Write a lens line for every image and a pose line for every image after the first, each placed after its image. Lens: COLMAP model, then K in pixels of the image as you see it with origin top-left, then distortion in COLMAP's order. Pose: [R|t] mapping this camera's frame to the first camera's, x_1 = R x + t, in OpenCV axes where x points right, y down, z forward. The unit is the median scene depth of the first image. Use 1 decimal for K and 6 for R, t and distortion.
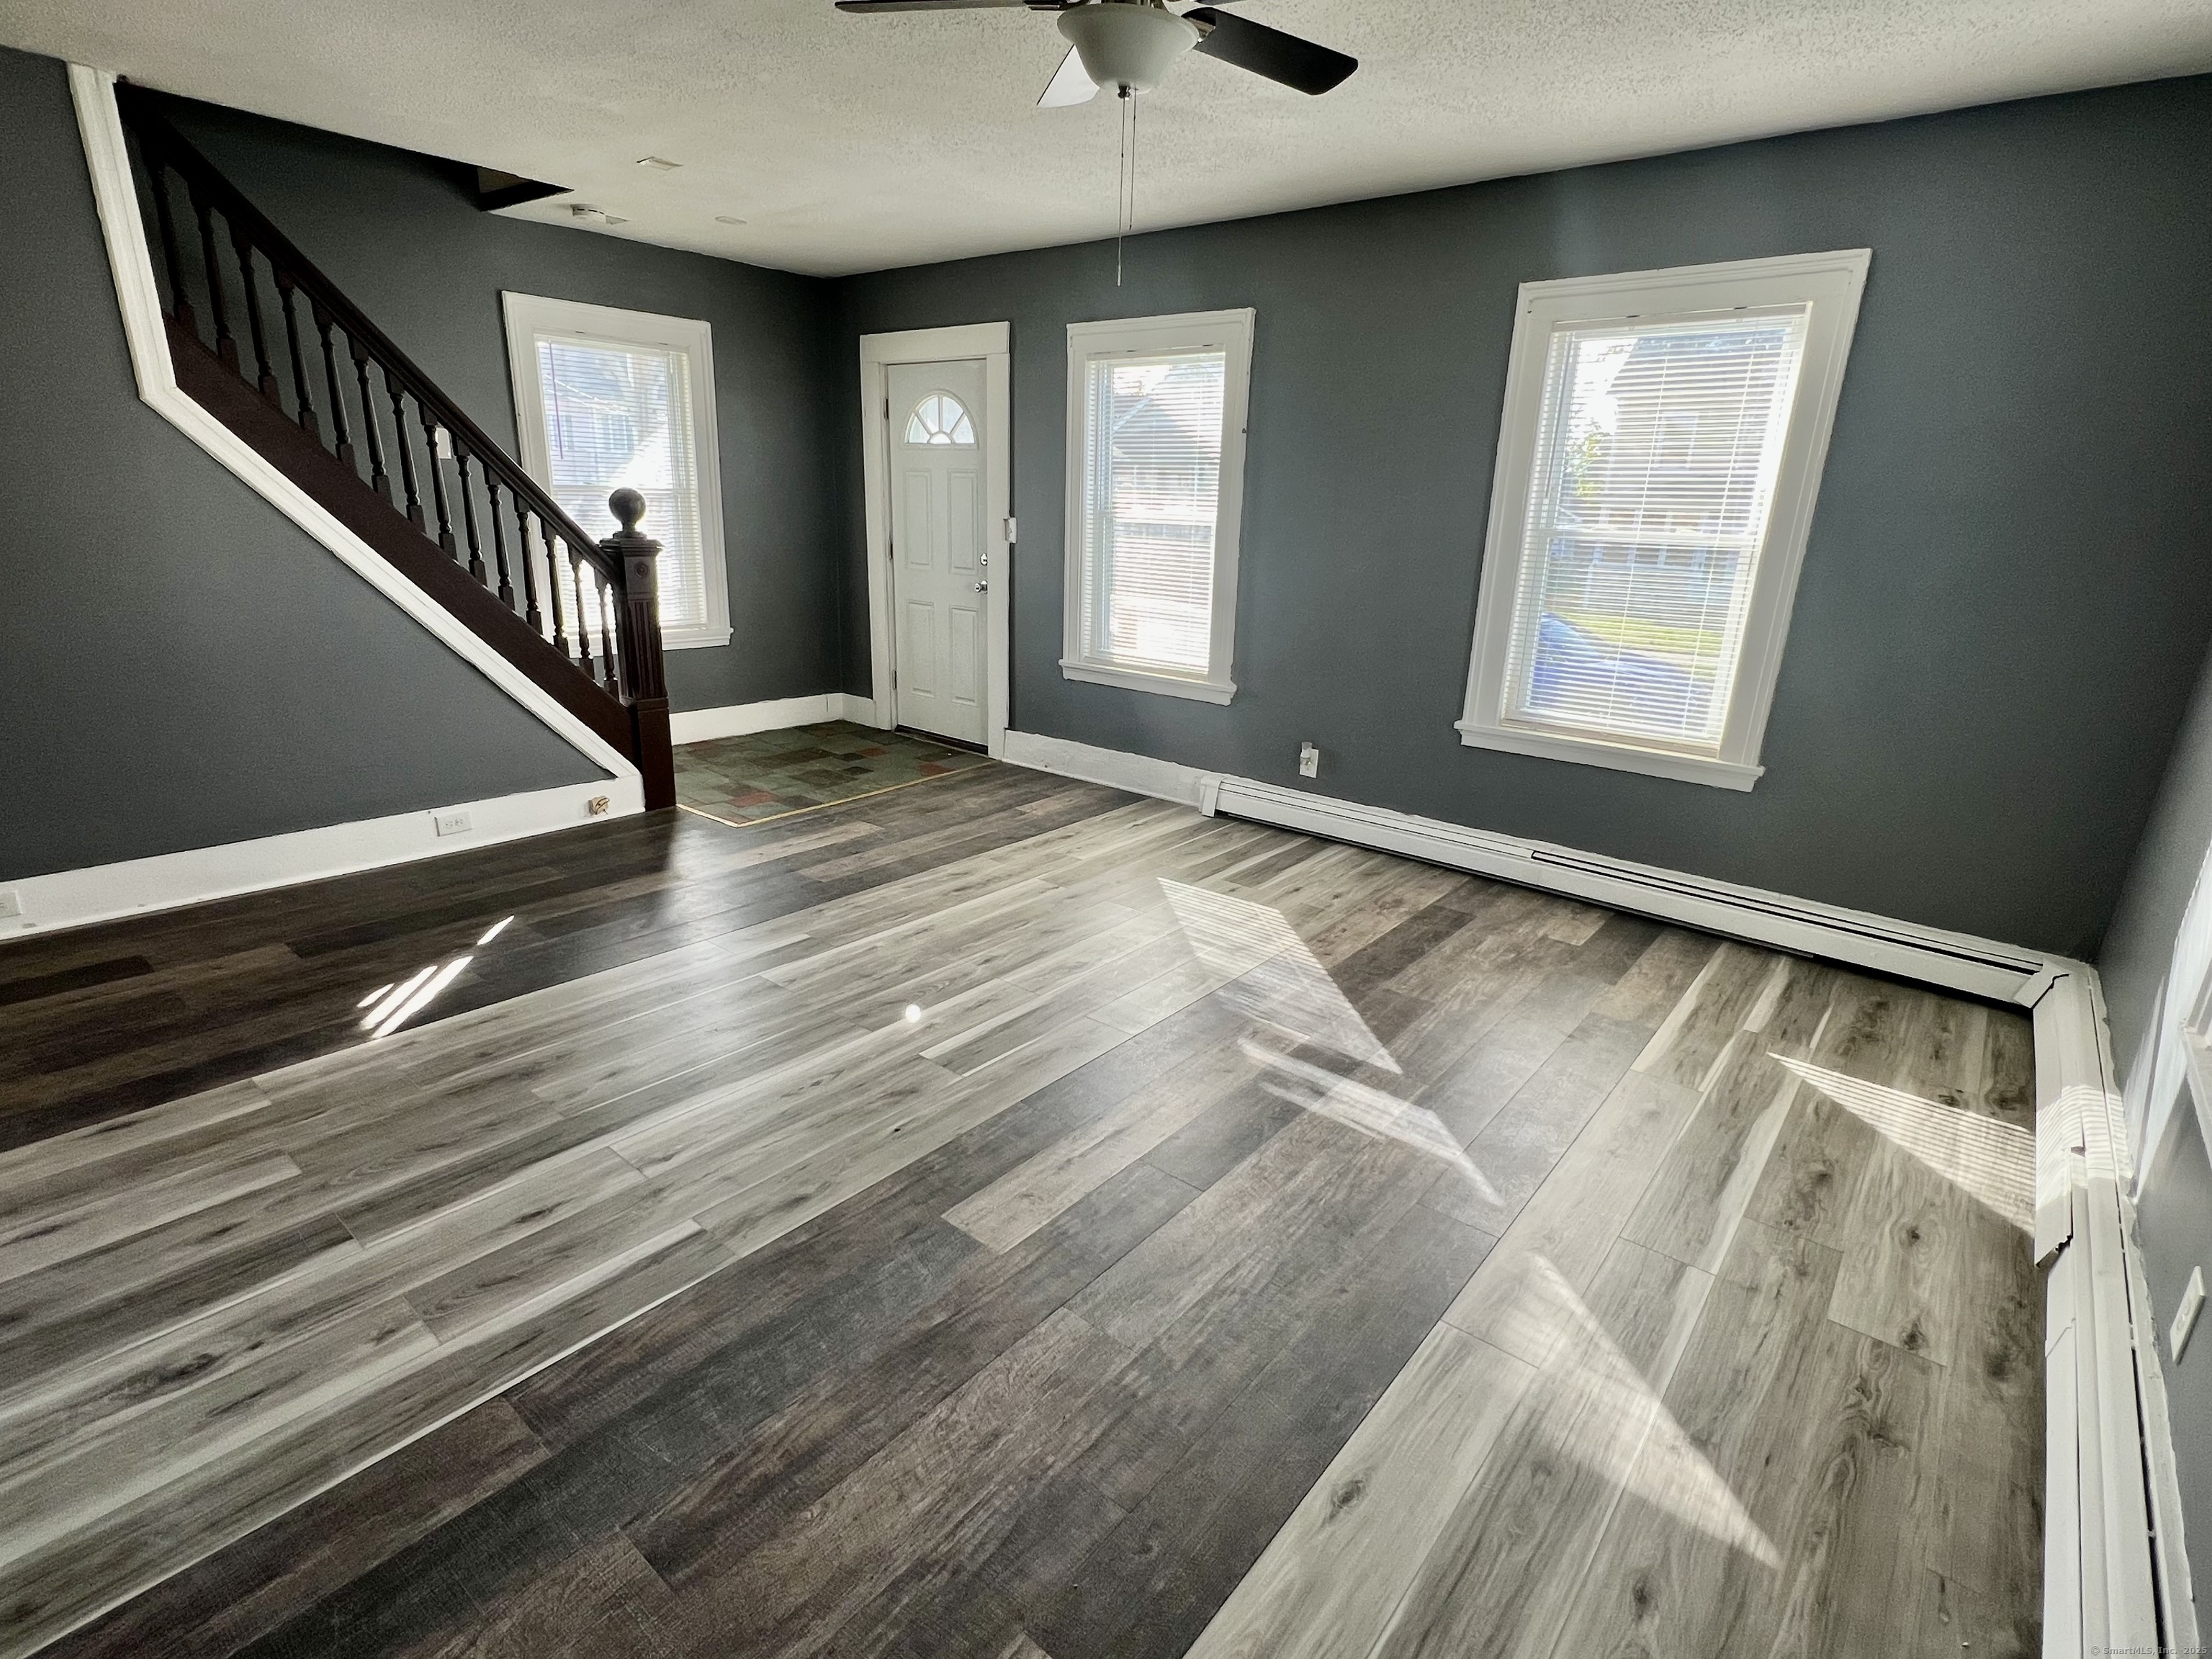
lens RADIAL K [[1096.5, 0, 1106.0], [0, 1096.5, 829.5], [0, 0, 1]] dist [0.000639, 0.001184]
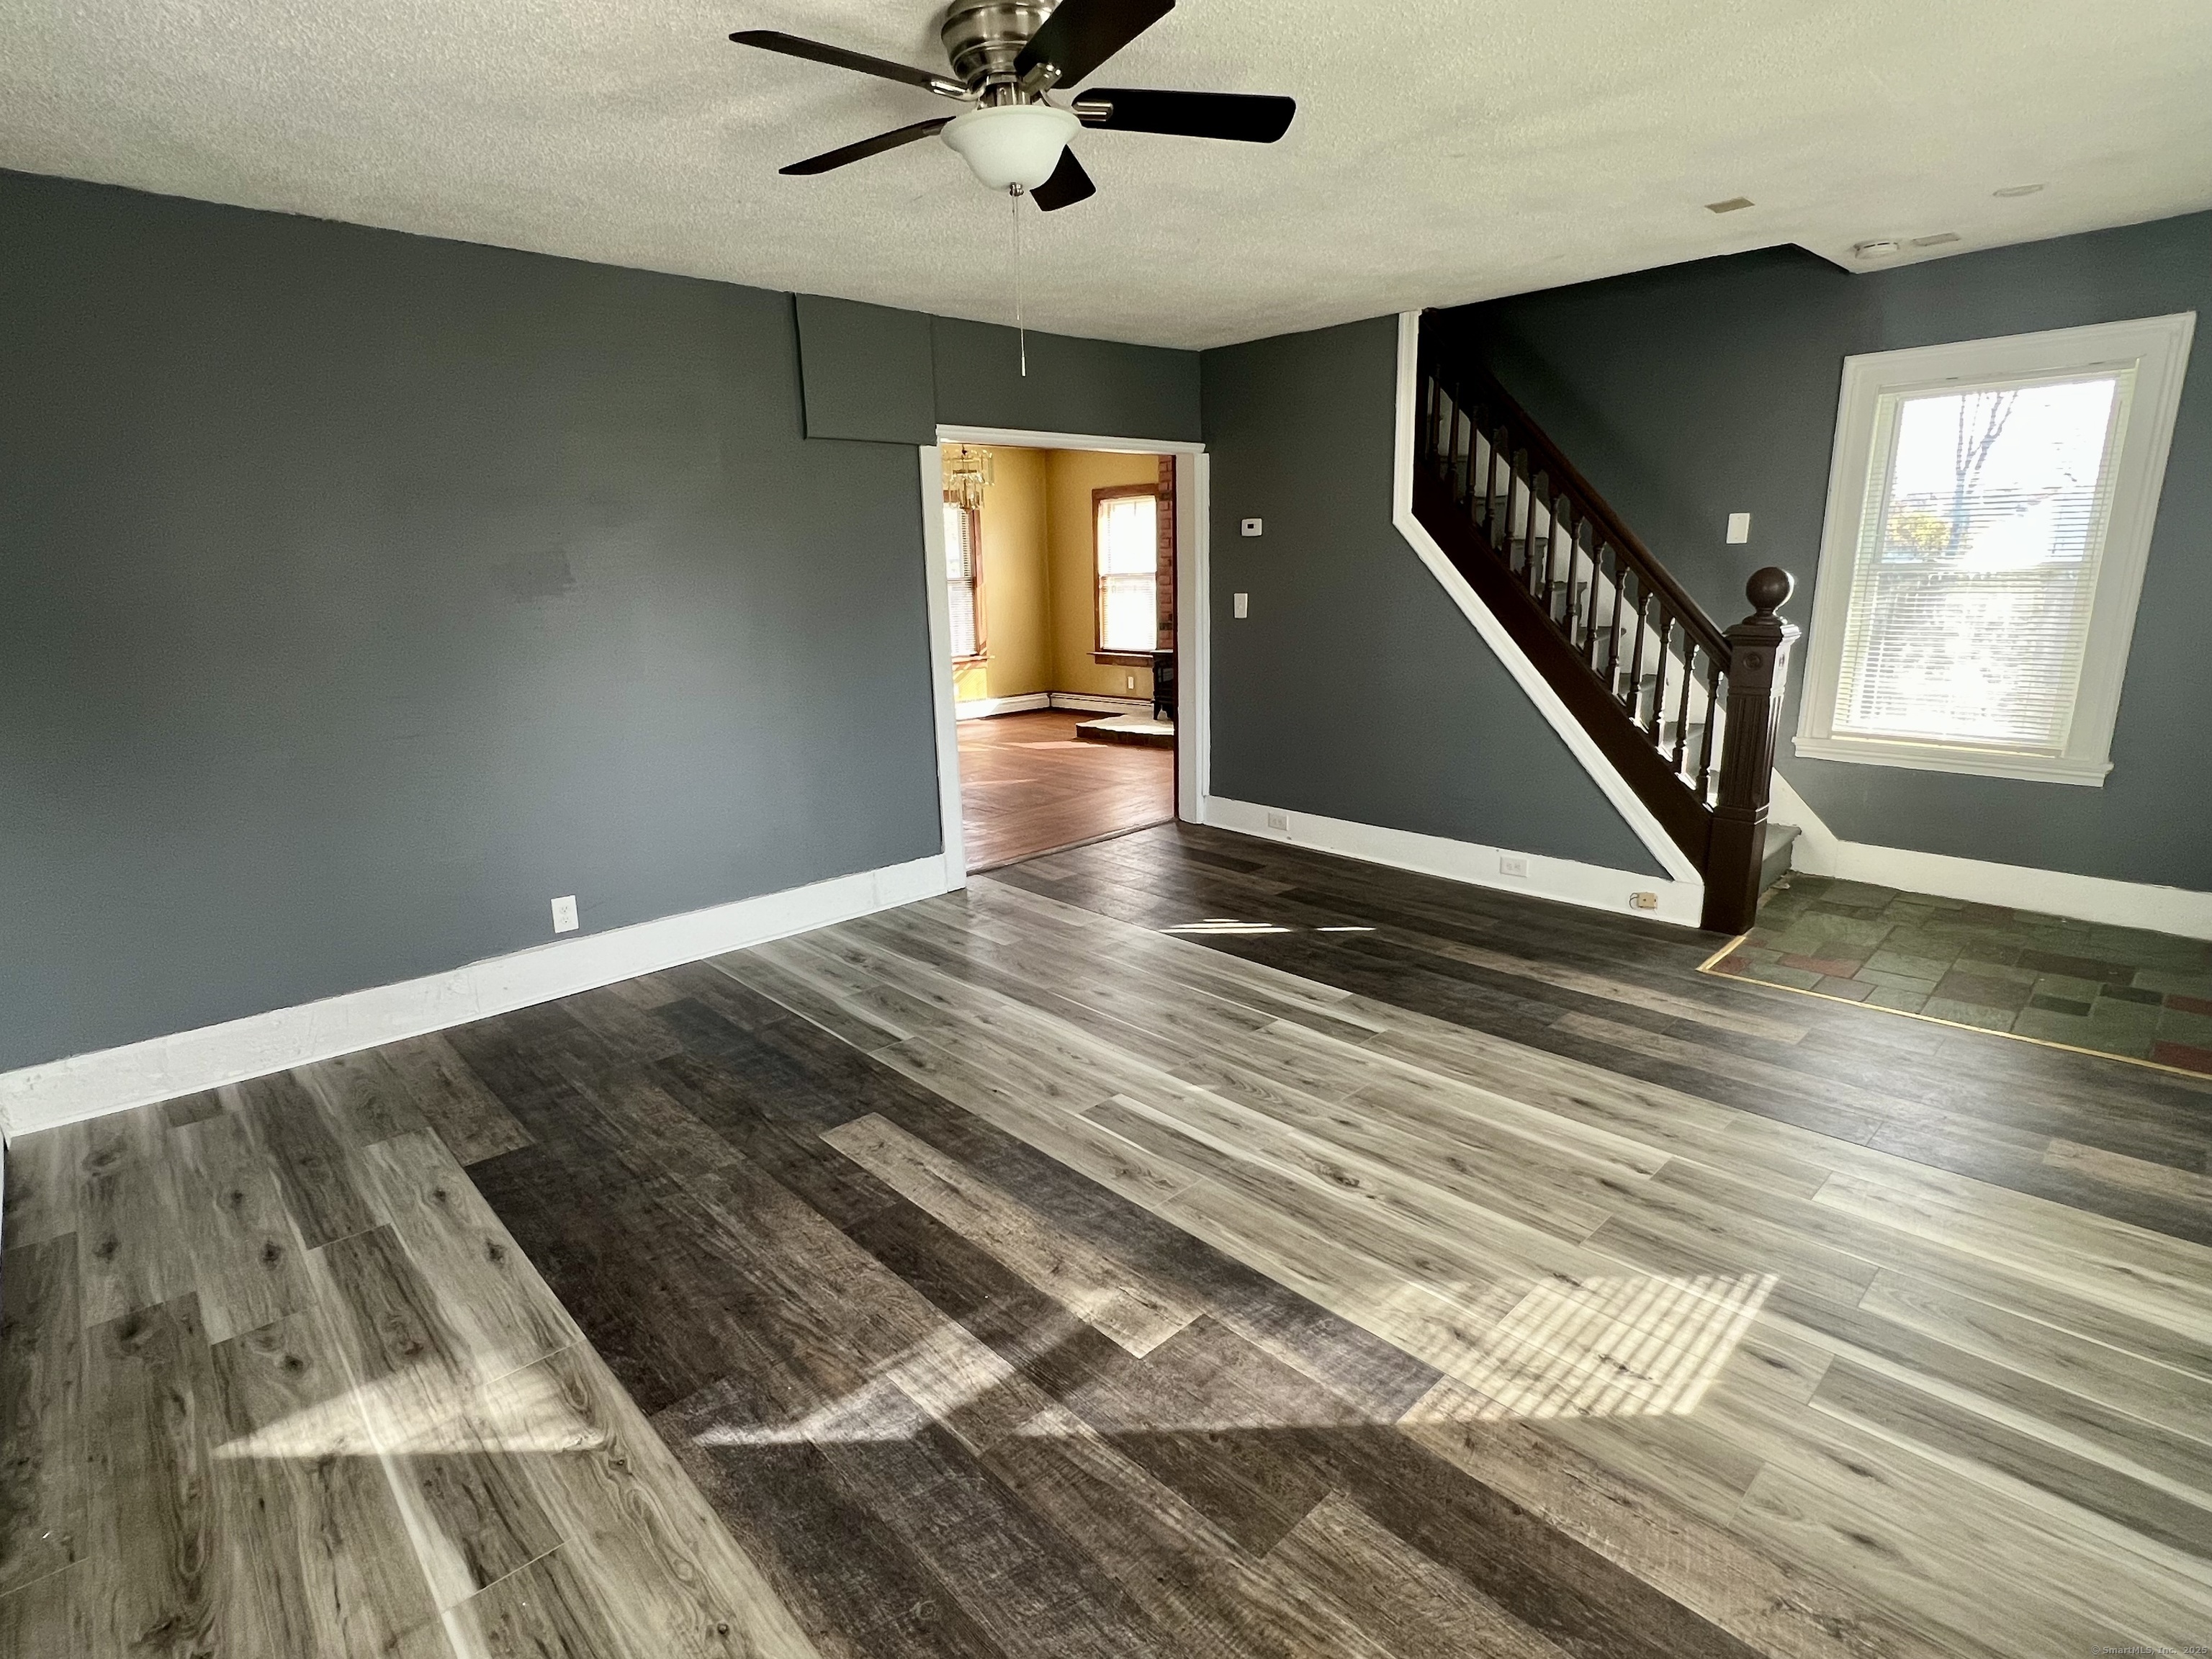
lens RADIAL K [[1096.5, 0, 1106.0], [0, 1096.5, 829.5], [0, 0, 1]] dist [0.000639, 0.001184]
pose [[-0.122999, 0.203205, -0.971380, 0.696713], [-0.269848, 0.935084, 0.229781, -0.238020], [0.955015, 0.290388, -0.060180, 0.825691]]
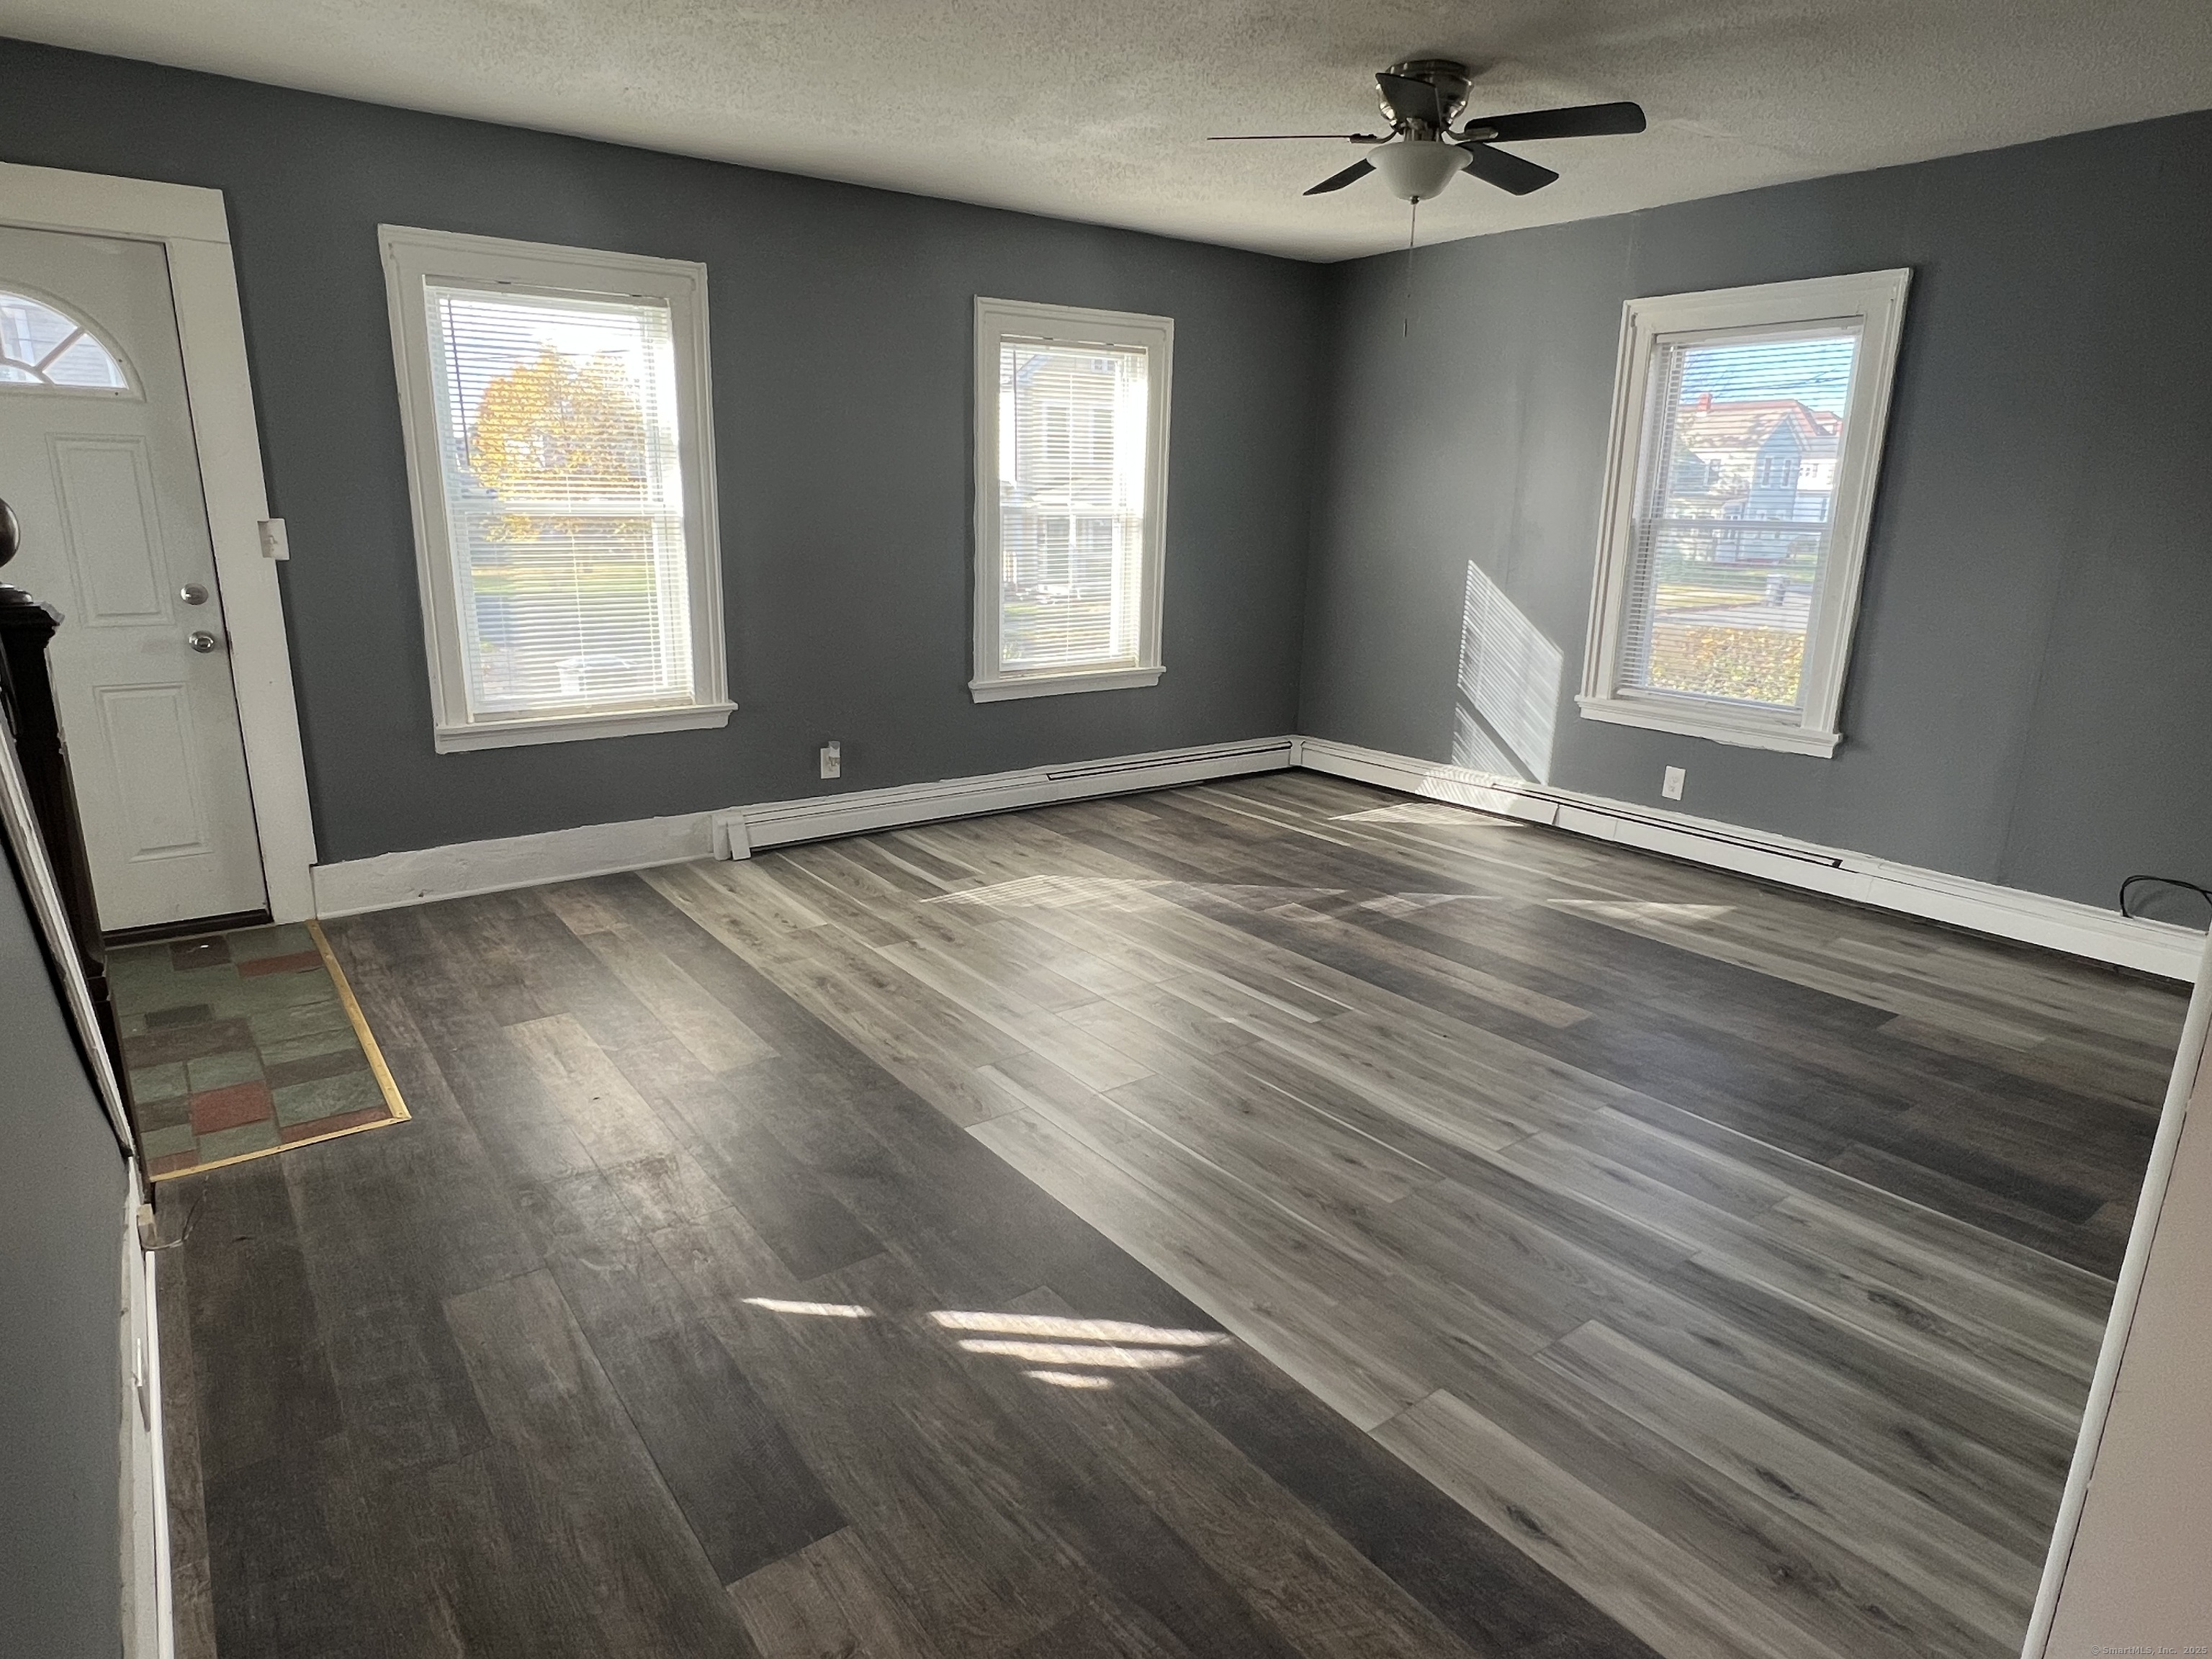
lens RADIAL K [[1259.8, 0, 1106.0], [0, 1259.8, 829.5], [0, 0, 1]] dist [0.002129, 0.000048]
pose [[0.234974, -0.272207, 0.933108, -1.097513], [0.275717, 0.939221, 0.204559, -0.229841], [-0.932077, 0.209208, 0.295745, 0.666084]]
